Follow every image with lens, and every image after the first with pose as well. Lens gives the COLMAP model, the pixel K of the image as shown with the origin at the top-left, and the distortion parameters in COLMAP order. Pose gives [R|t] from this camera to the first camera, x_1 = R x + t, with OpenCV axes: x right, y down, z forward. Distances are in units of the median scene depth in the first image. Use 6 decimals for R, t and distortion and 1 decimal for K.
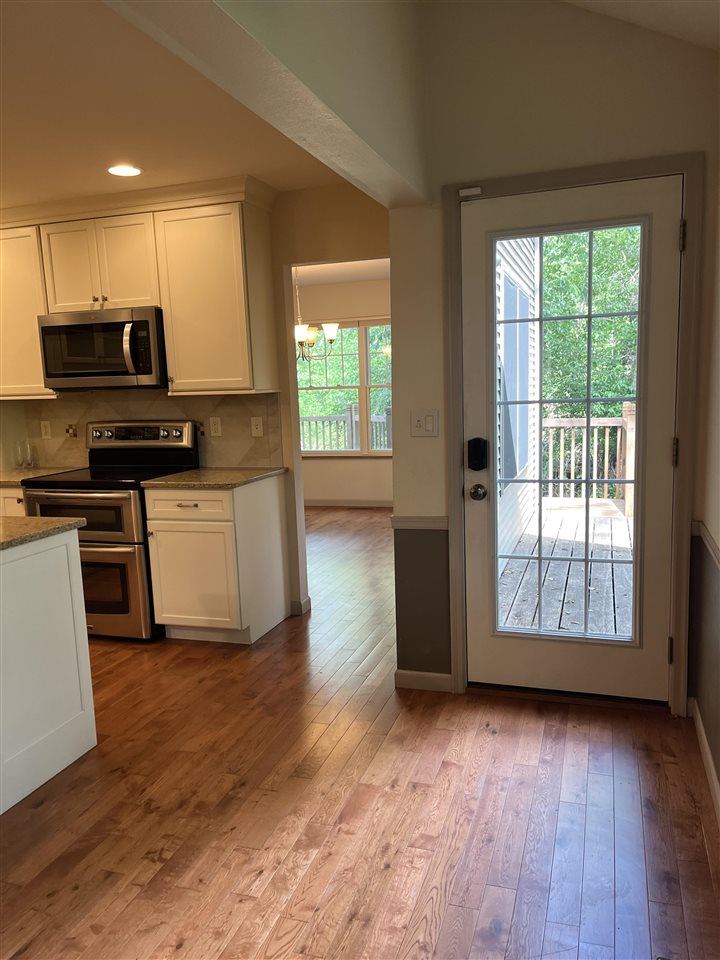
lens RADIAL K [[726.7, 0, 355.6], [0, 726.7, 491.8], [0, 0, 1]] dist [0.053155, -0.065599]
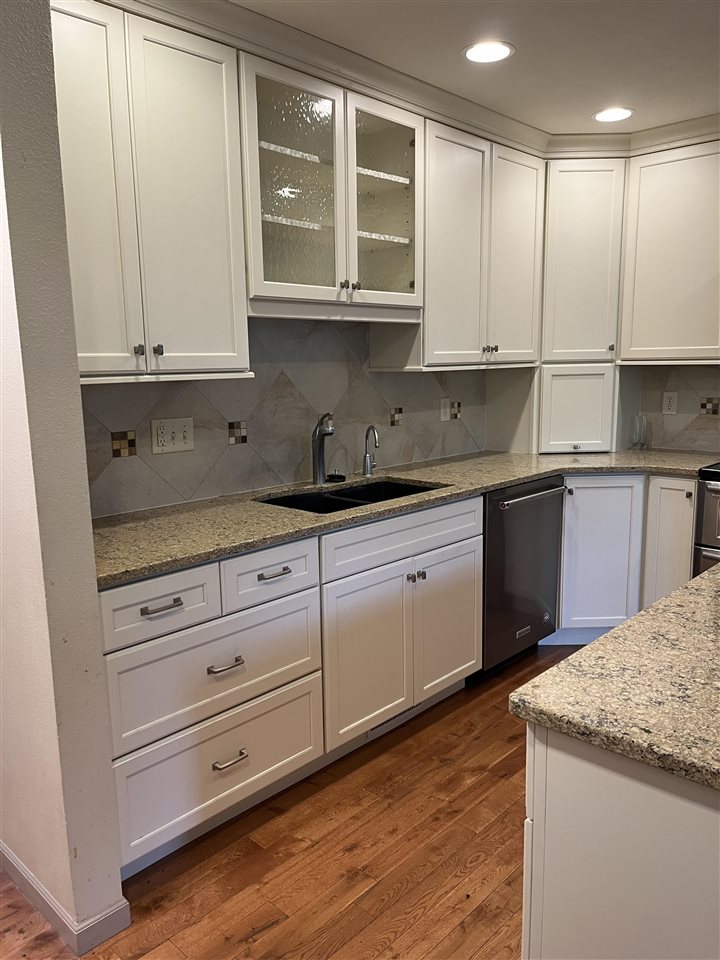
lens RADIAL K [[726.7, 0, 359.2], [0, 726.7, 478.5], [0, 0, 1]] dist [0.053155, -0.065599]
pose [[0.906353, 0.087327, -0.413398, -0.443869], [-0.079080, 0.996179, 0.037056, -0.005873], [0.415055, -0.000894, 0.909796, 0.142995]]
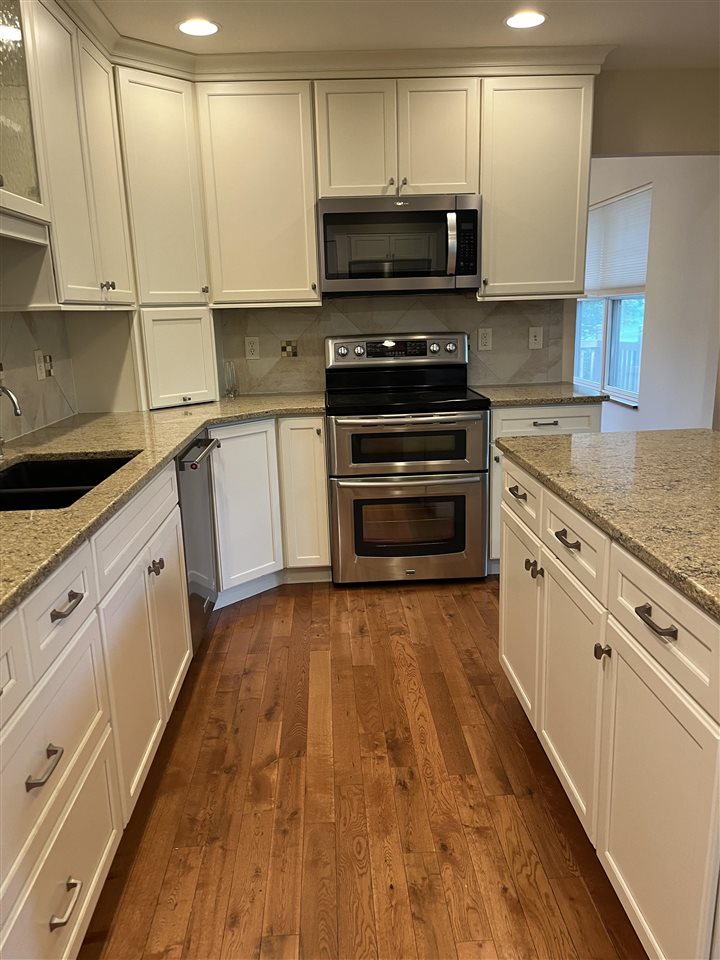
lens RADIAL K [[726.7, 0, 364.6], [0, 726.7, 479.4], [0, 0, 1]] dist [0.053155, -0.065599]
pose [[0.933397, -0.074850, 0.350953, -0.679244], [0.052435, 0.995956, 0.072956, 0.008775], [-0.354994, -0.049694, 0.933547, 0.220027]]
